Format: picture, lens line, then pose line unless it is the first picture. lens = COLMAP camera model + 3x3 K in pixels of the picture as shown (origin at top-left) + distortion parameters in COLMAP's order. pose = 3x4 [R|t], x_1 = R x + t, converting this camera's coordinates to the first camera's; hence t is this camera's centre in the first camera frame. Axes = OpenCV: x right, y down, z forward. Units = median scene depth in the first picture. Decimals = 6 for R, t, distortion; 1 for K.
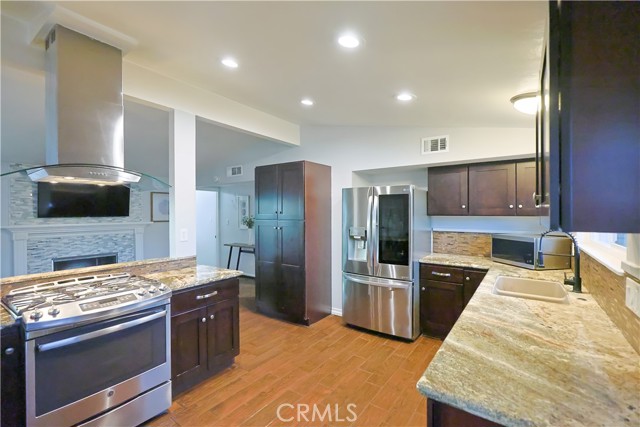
lens RADIAL K [[290.9, 0, 320.0], [0, 290.9, 213.5], [0, 0, 1]] dist [0.000248, 0.000021]
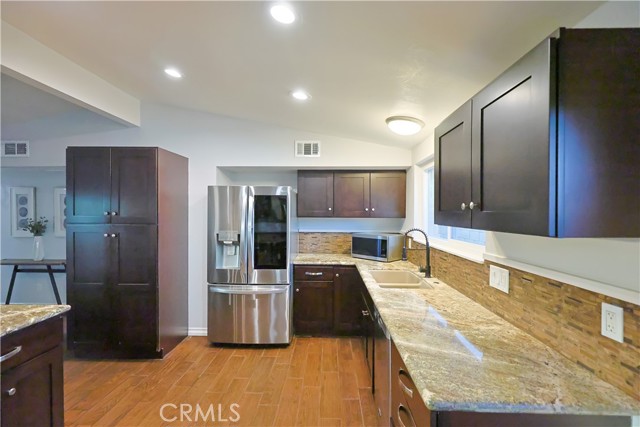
lens RADIAL K [[290.9, 0, 320.0], [0, 290.9, 213.5], [0, 0, 1]] dist [0.000248, 0.000021]
pose [[0.824952, 0.003338, 0.565193, -0.145566], [-0.004413, 0.999990, 0.000535, -0.007387], [-0.565186, -0.002936, 0.824959, 0.121592]]
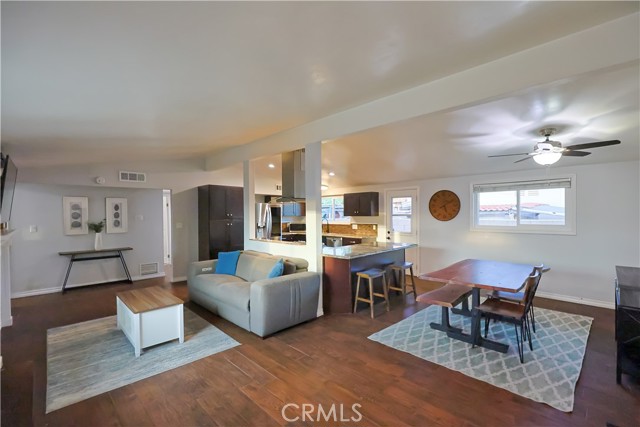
lens RADIAL K [[290.9, 0, 320.0], [0, 290.9, 213.5], [0, 0, 1]] dist [0.000248, 0.000021]
pose [[0.169707, 0.004180, 0.985486, -1.906514], [0.008556, 0.999947, -0.005715, 0.000179], [-0.985457, 0.009401, 0.169662, 0.218408]]
